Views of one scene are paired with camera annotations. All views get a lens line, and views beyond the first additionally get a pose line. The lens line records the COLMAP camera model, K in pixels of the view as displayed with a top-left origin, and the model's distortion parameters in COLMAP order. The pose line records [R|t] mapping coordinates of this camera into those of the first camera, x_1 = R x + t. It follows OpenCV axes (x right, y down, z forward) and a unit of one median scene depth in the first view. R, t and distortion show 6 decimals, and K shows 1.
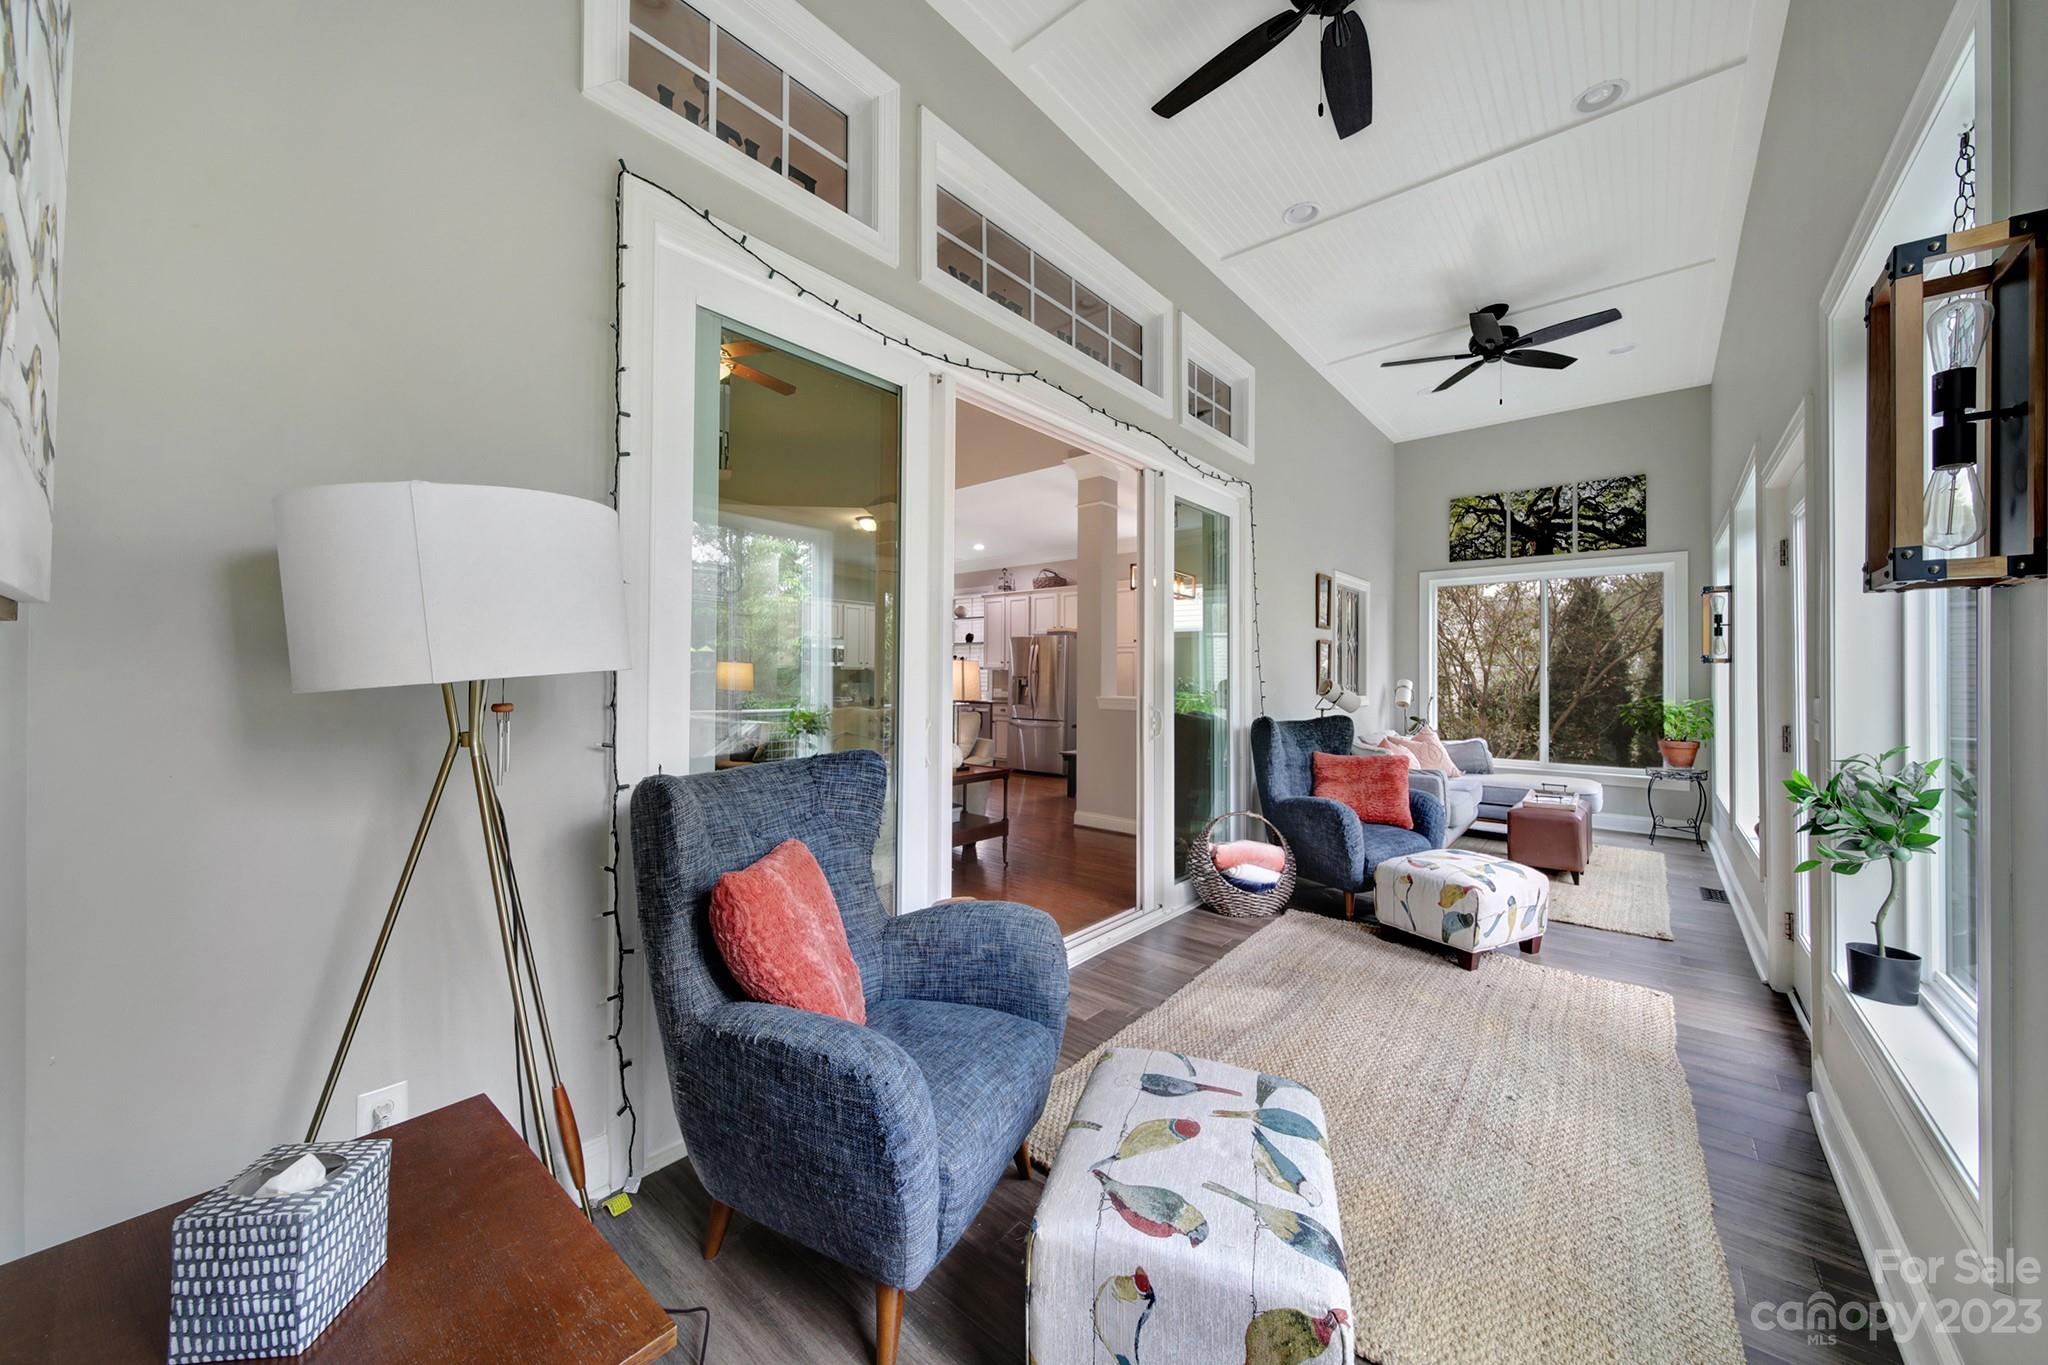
lens RADIAL K [[720.6, 0, 1019.2], [0, 720.6, 669.9], [0, 0, 1]] dist [0.000261, -0.001092]
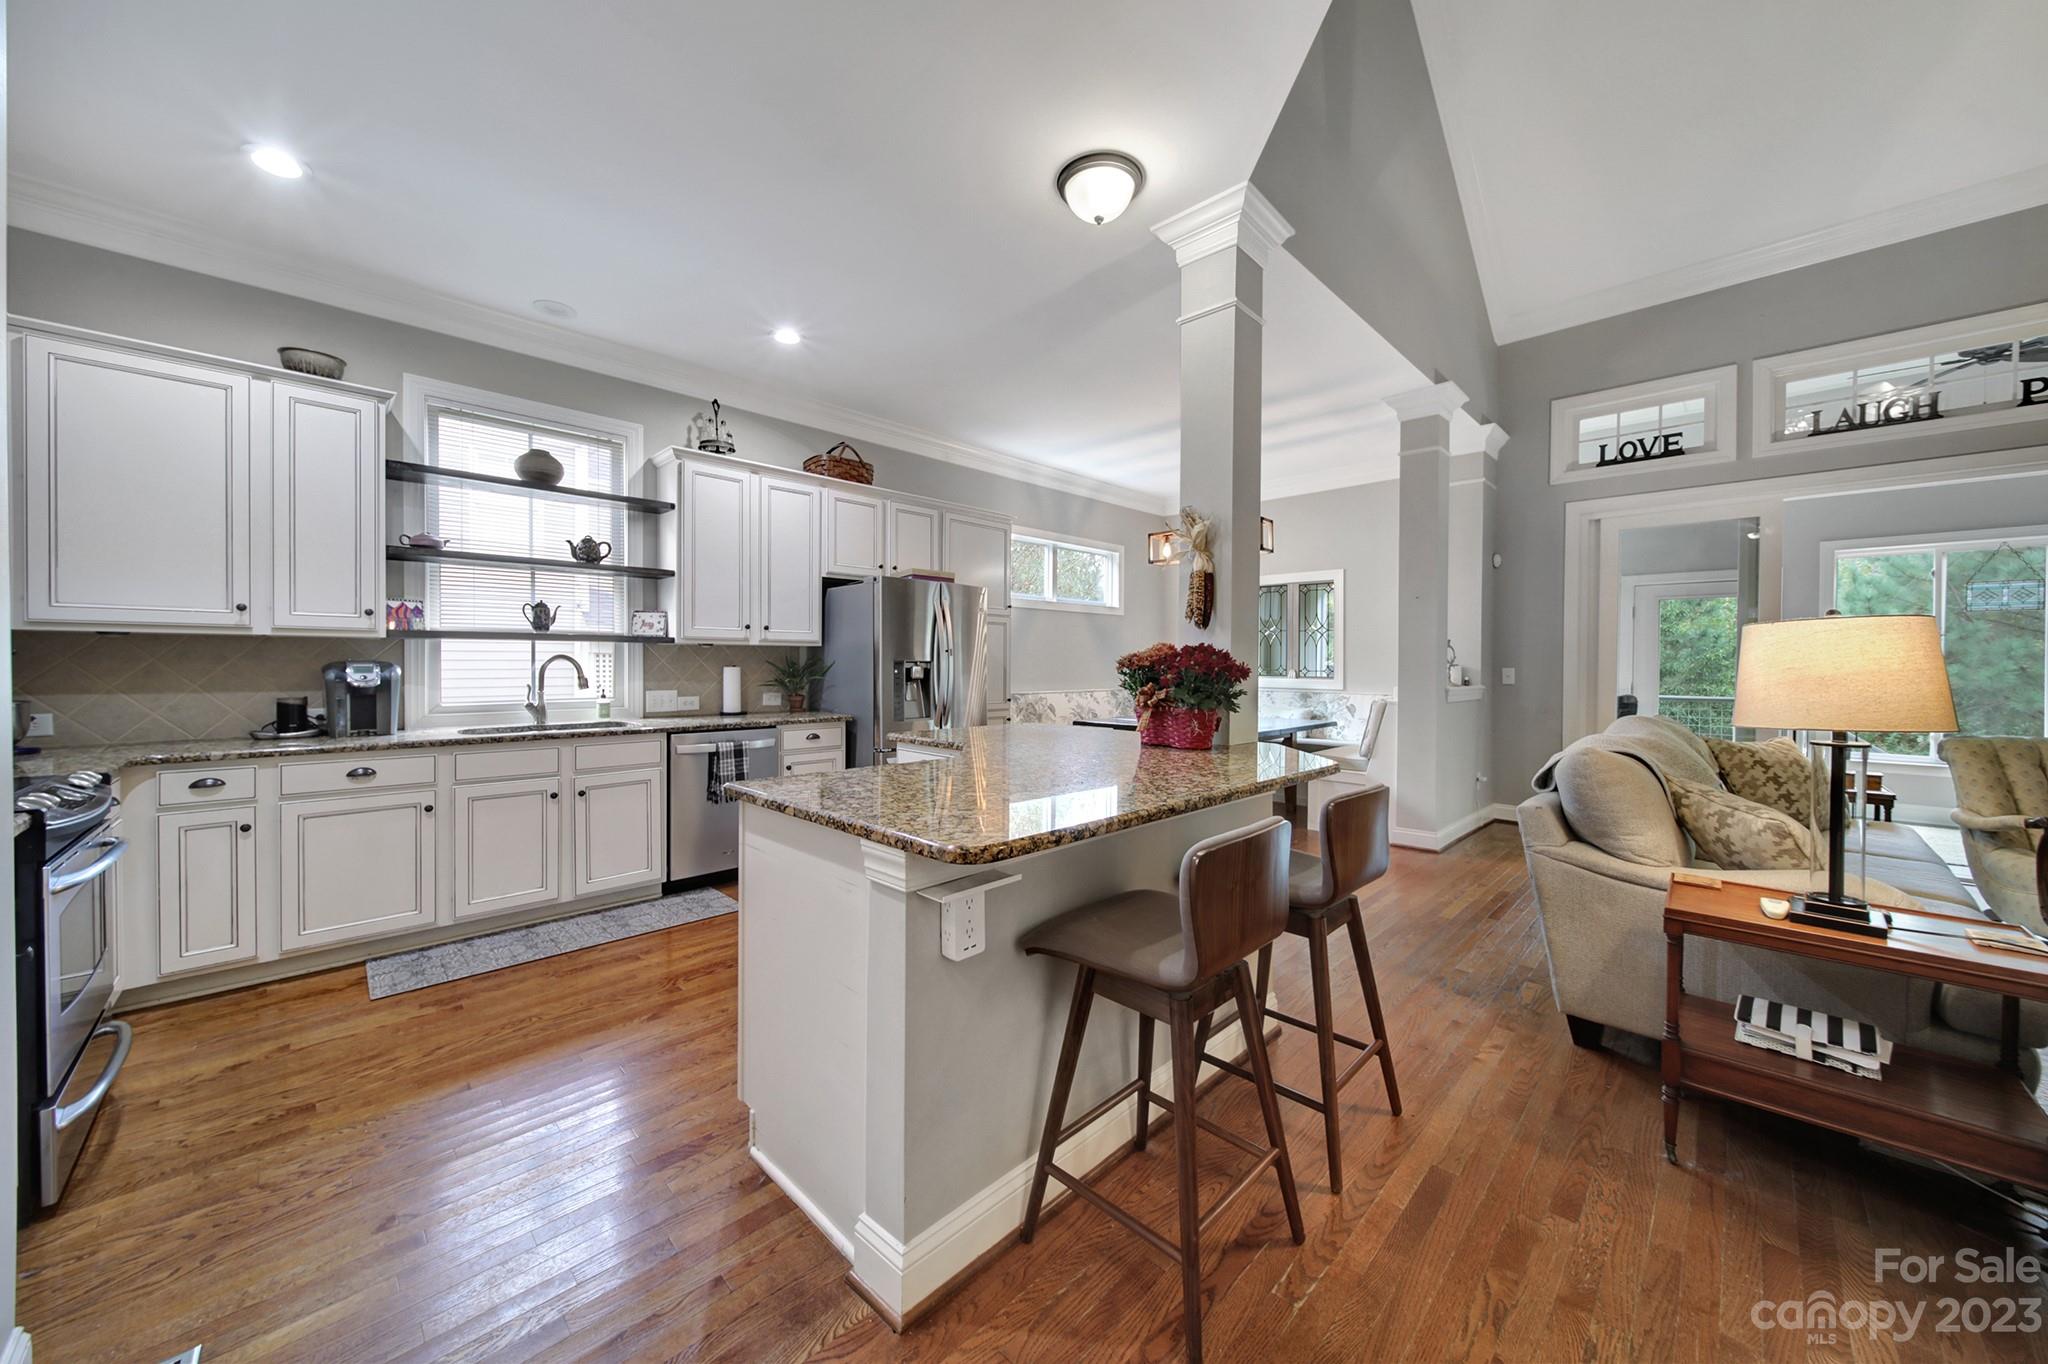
lens RADIAL K [[720.6, 0, 1019.2], [0, 720.6, 669.4], [0, 0, 1]] dist [0.000261, -0.001092]
pose [[0.076892, -0.016525, 0.996903, -0.443401], [-0.013790, 0.999749, 0.017635, 0.004795], [-0.996944, -0.015103, 0.076645, 0.830557]]
